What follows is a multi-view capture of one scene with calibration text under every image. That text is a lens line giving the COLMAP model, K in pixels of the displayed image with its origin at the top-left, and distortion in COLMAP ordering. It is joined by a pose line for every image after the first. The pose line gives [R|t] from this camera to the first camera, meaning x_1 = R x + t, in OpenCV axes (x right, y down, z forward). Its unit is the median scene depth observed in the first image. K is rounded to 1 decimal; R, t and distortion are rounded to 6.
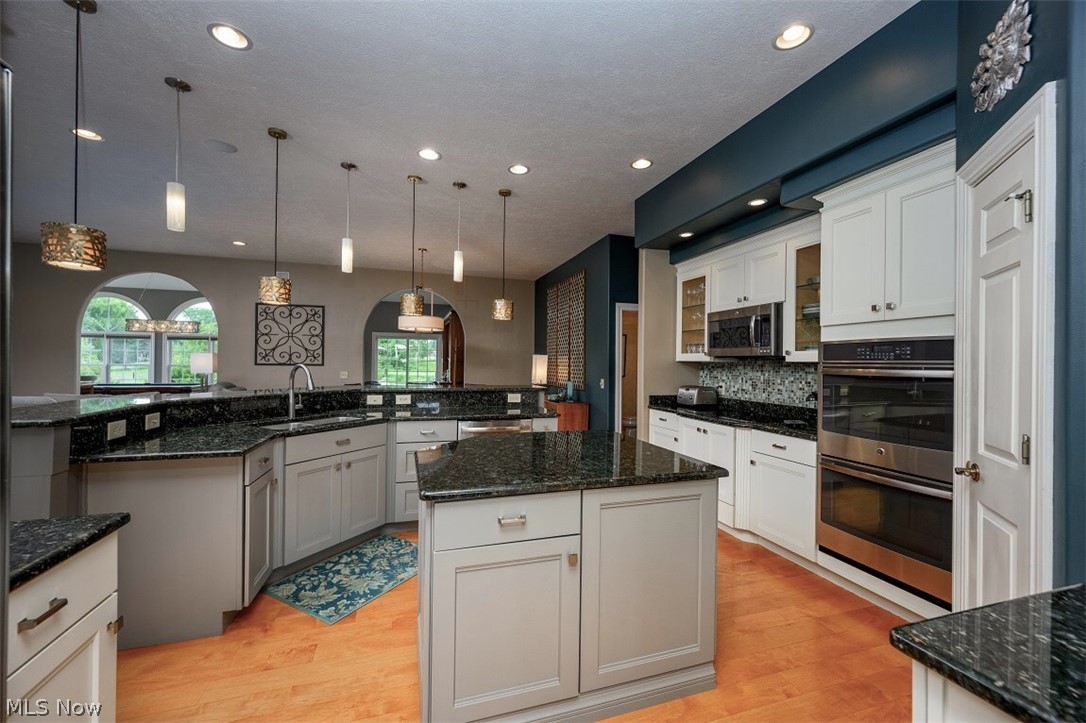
lens RADIAL K [[429.1, 0, 544.1], [0, 429.1, 363.5], [0, 0, 1]] dist [0.000259, 0.000128]
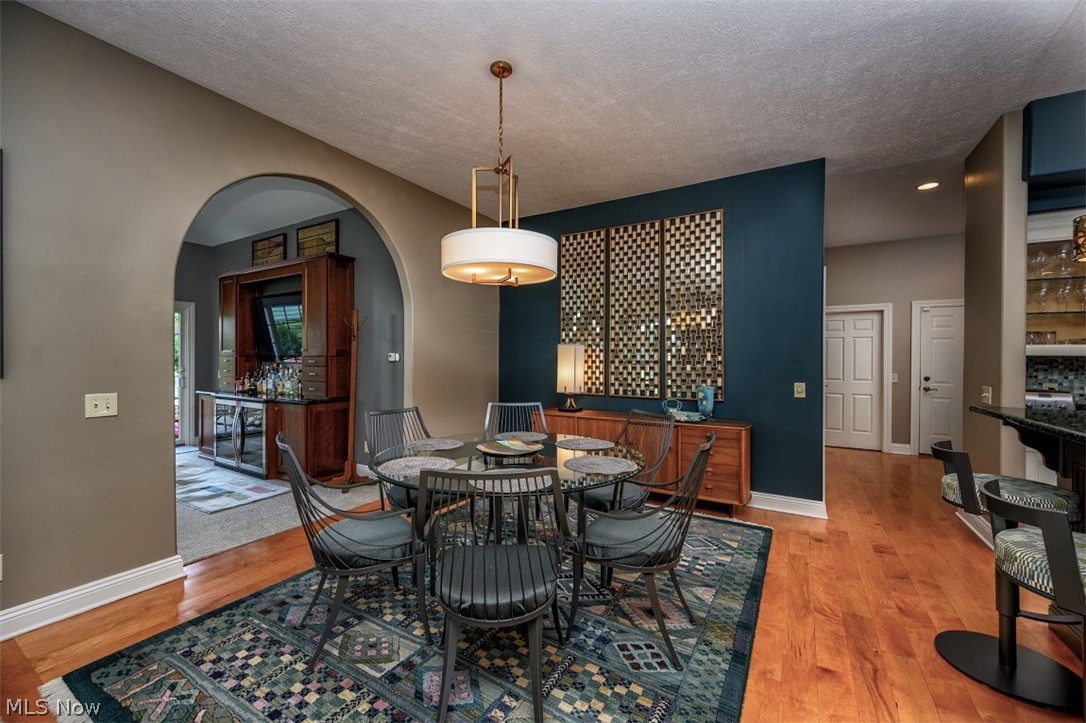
lens RADIAL K [[429.1, 0, 540.1], [0, 429.1, 359.9], [0, 0, 1]] dist [0.000259, 0.000128]
pose [[0.756807, -0.011176, 0.653543, -0.877946], [0.003414, 0.999908, 0.013146, -0.011959], [-0.653630, -0.007718, 0.756775, 1.159766]]
